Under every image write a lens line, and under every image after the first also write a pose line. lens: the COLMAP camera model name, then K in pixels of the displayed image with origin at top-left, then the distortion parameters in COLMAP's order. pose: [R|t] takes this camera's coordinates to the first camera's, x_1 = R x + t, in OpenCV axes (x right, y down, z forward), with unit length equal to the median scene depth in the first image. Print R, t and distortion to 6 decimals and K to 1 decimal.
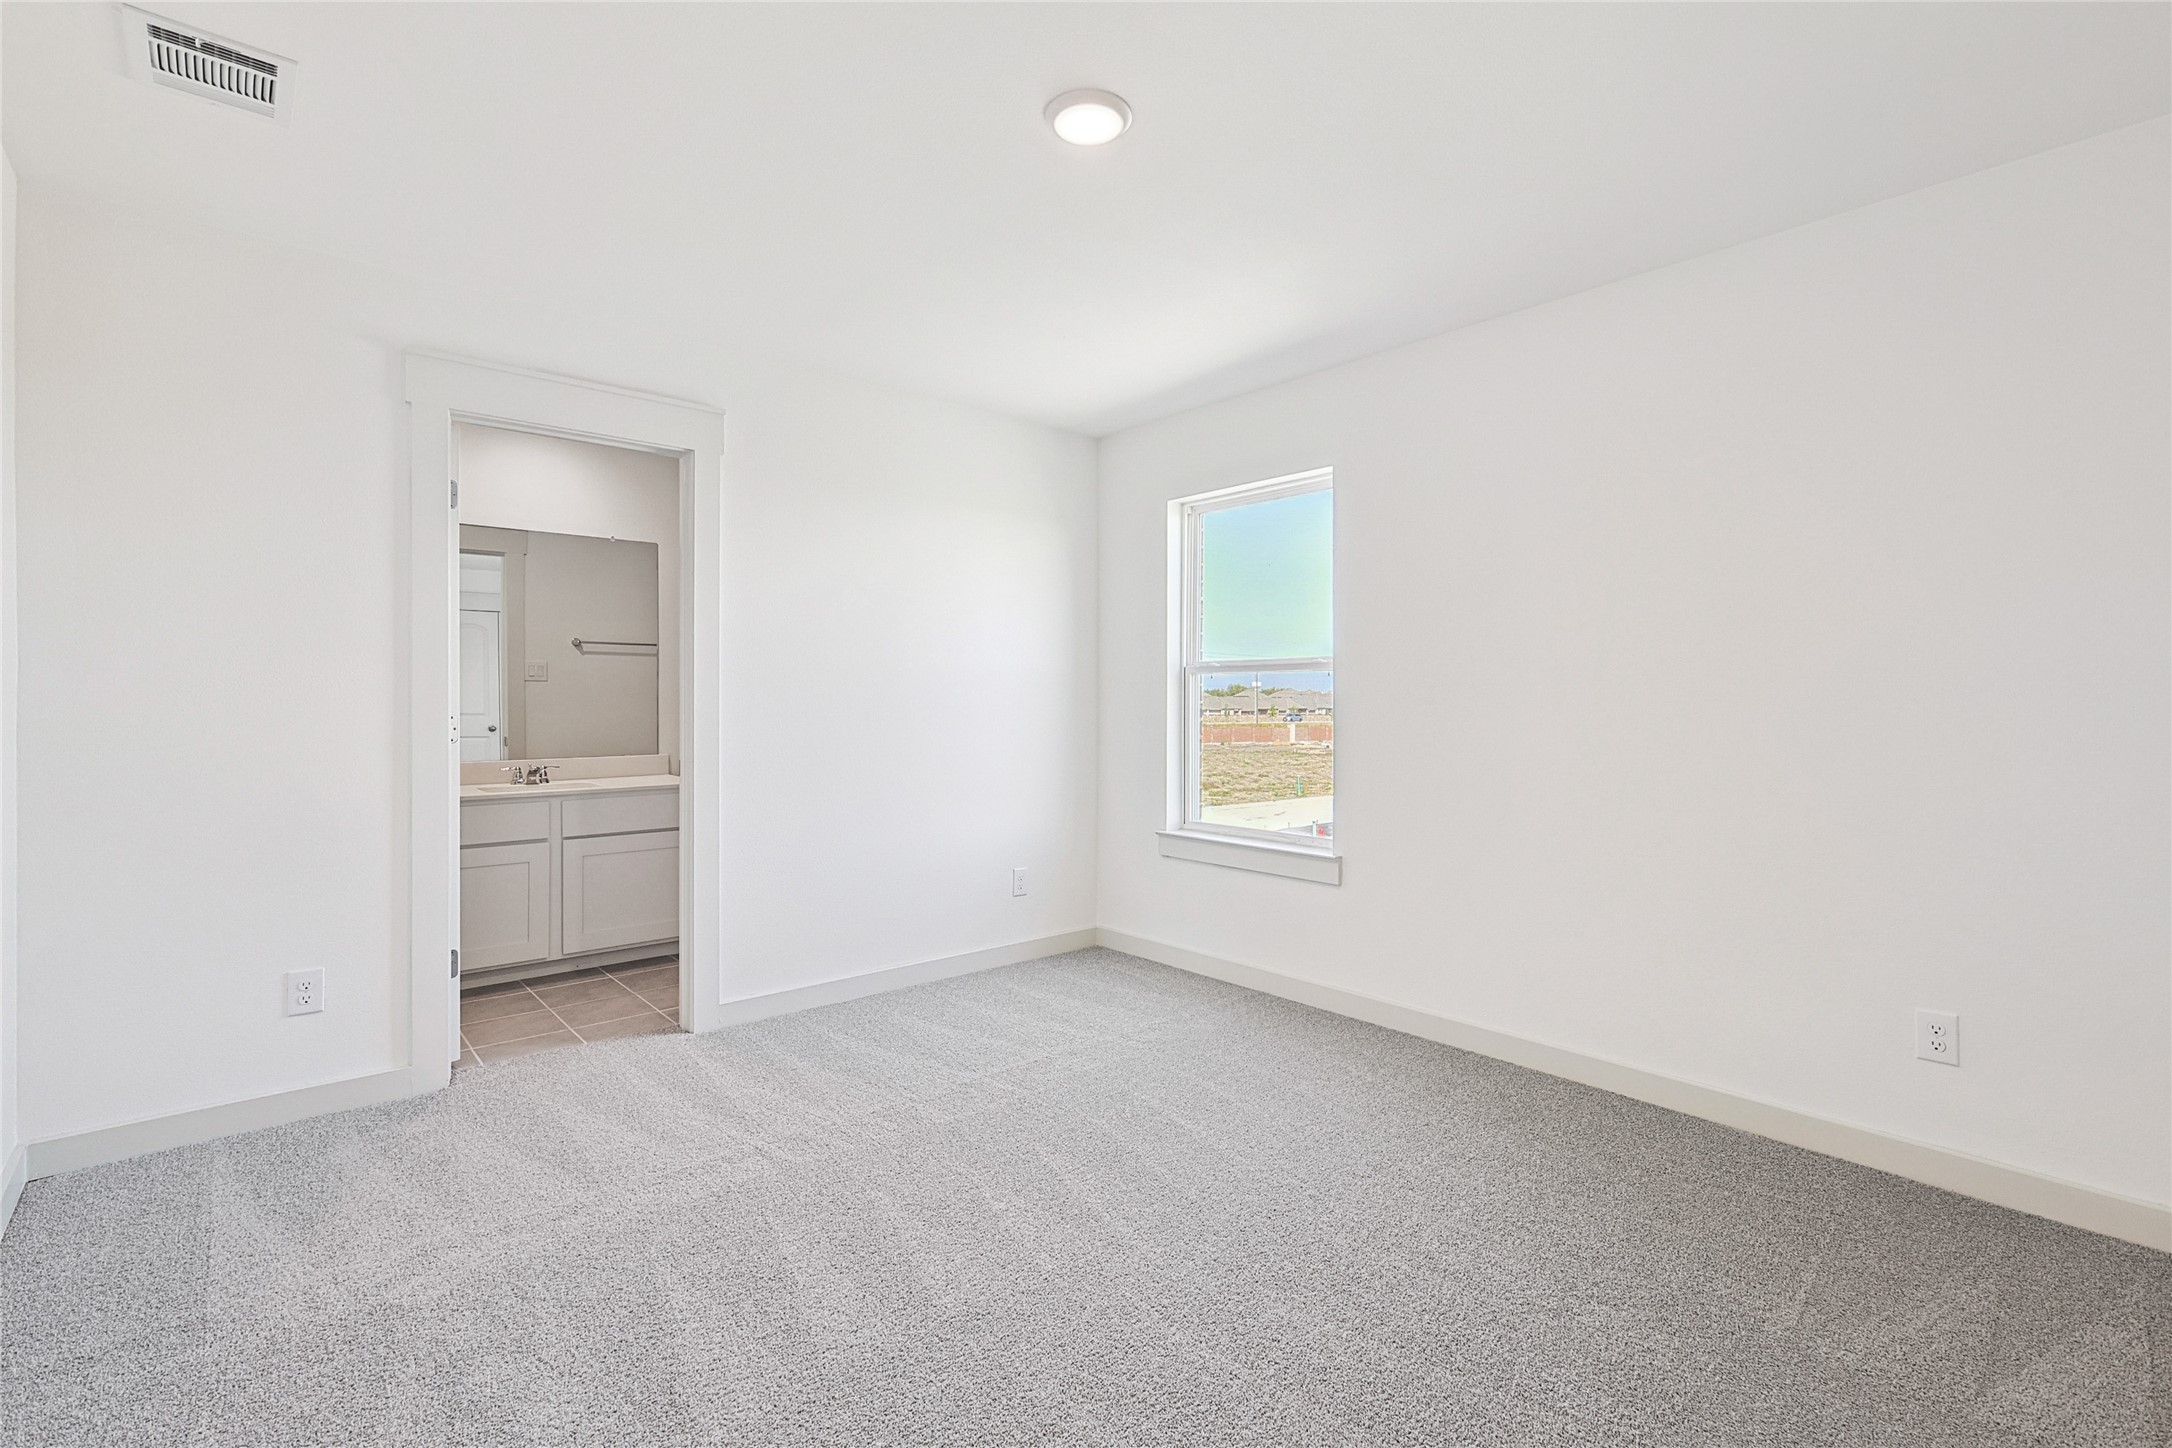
lens RADIAL K [[961.8, 0, 1088.1], [0, 961.8, 718.8], [0, 0, 1]] dist [0.000912, -0.000277]
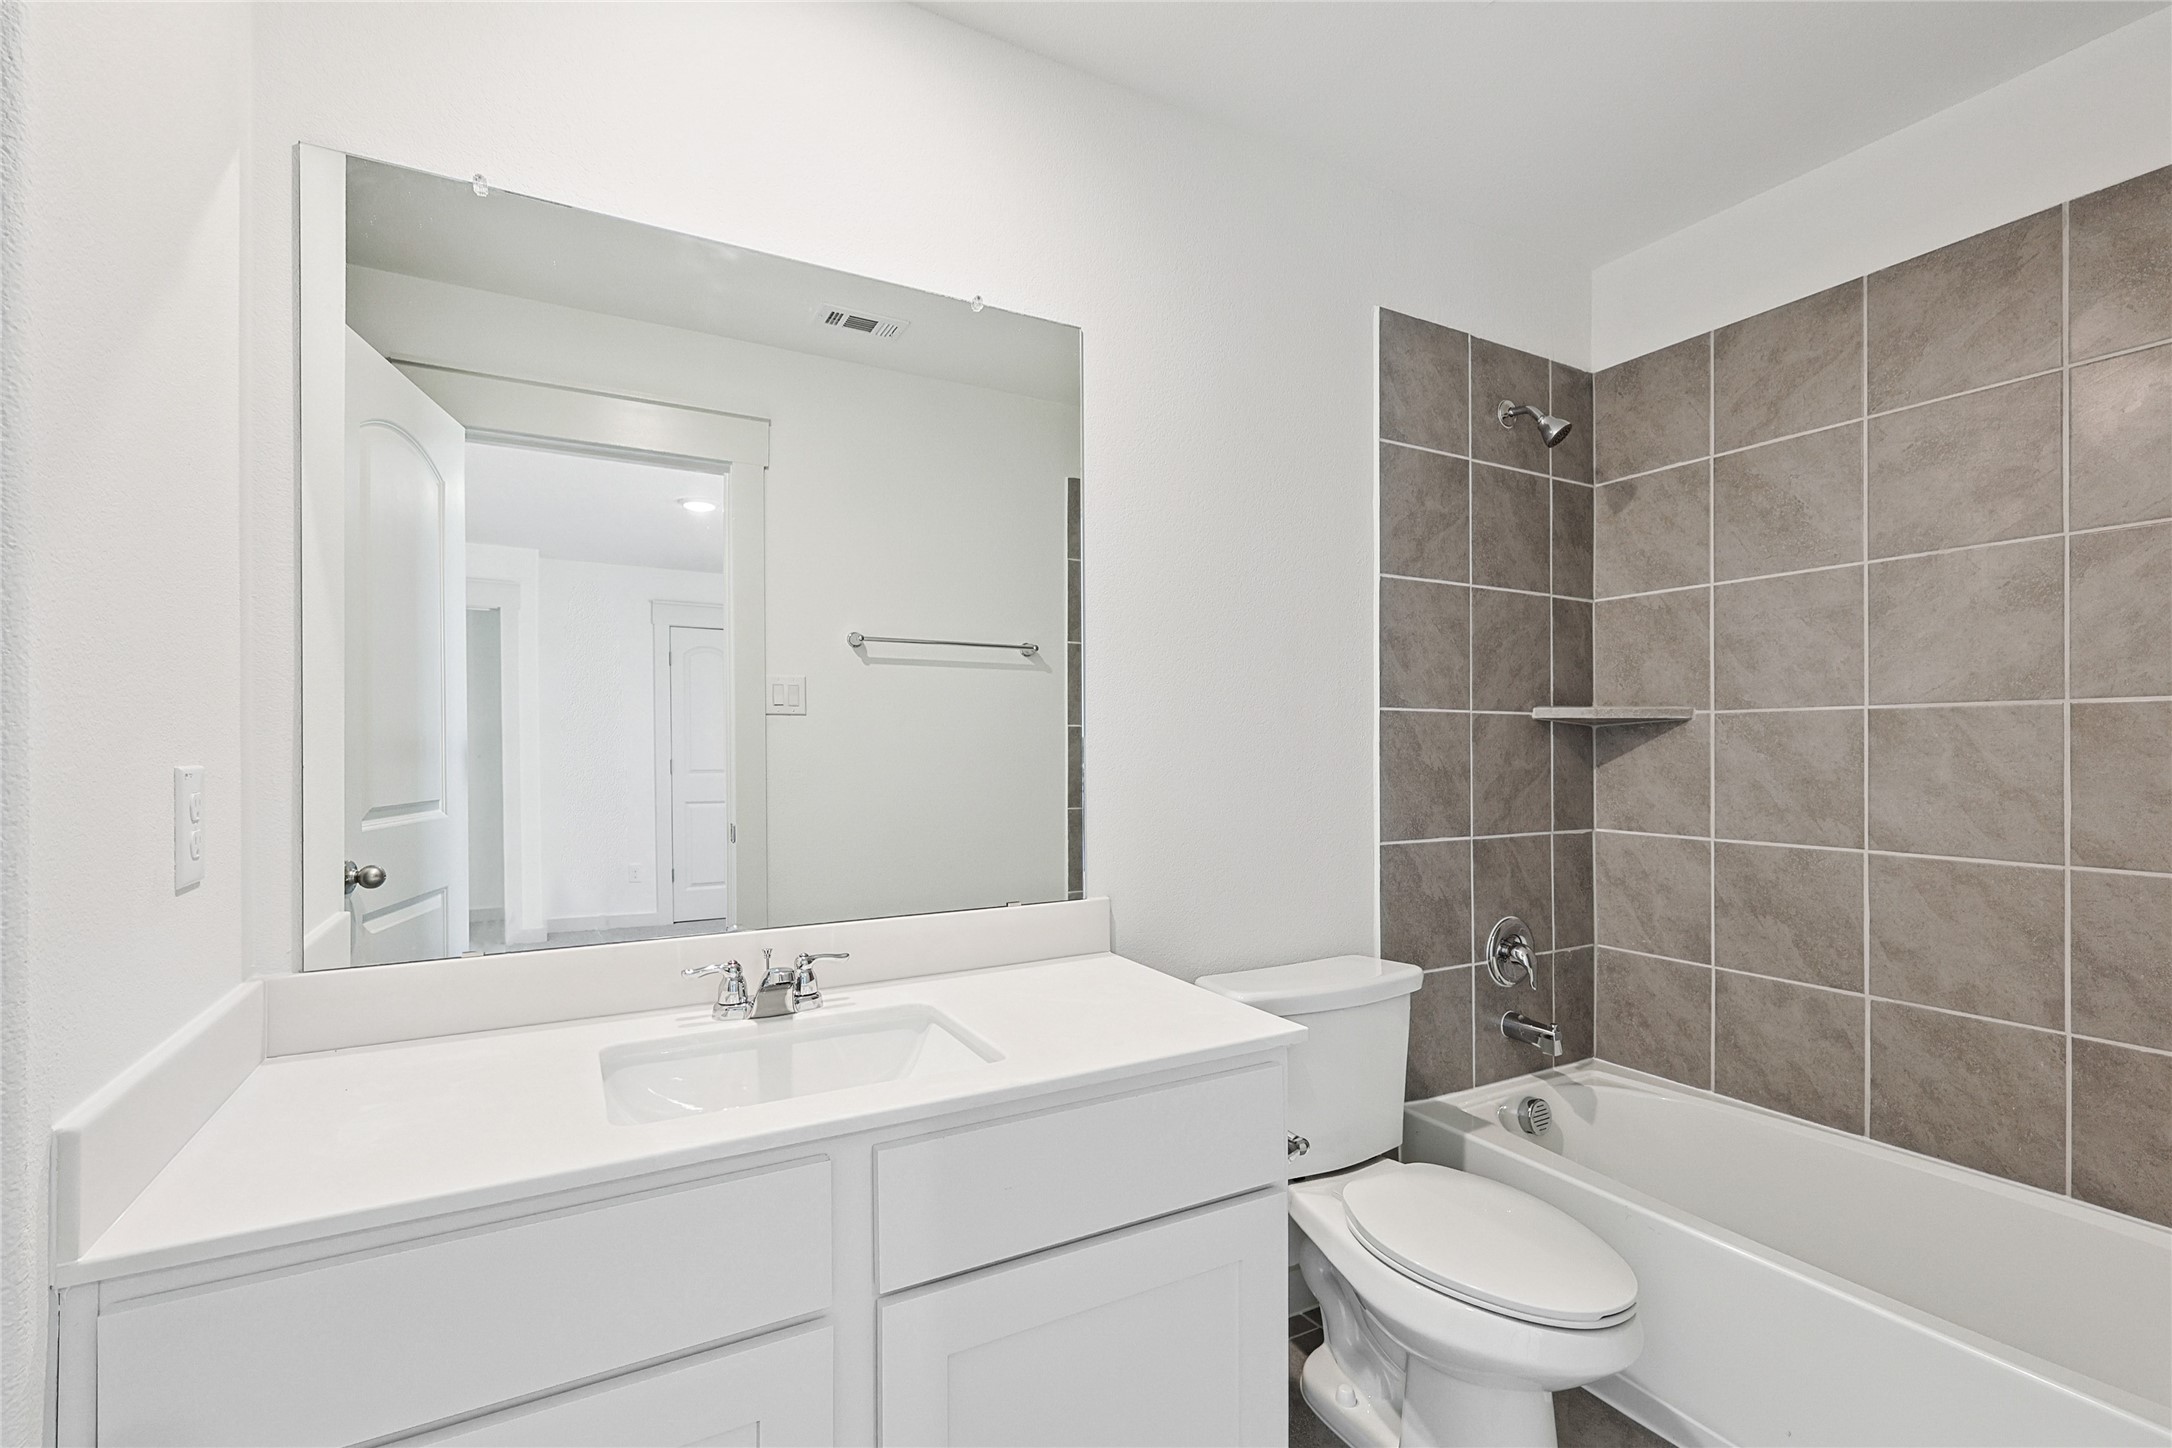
lens RADIAL K [[961.8, 0, 1088.1], [0, 961.8, 718.8], [0, 0, 1]] dist [0.000912, -0.000277]
pose [[0.976939, -0.013730, -0.213078, -0.290015], [0.003229, 0.998766, -0.049556, -0.008989], [0.213495, 0.047726, 0.975778, 0.504433]]
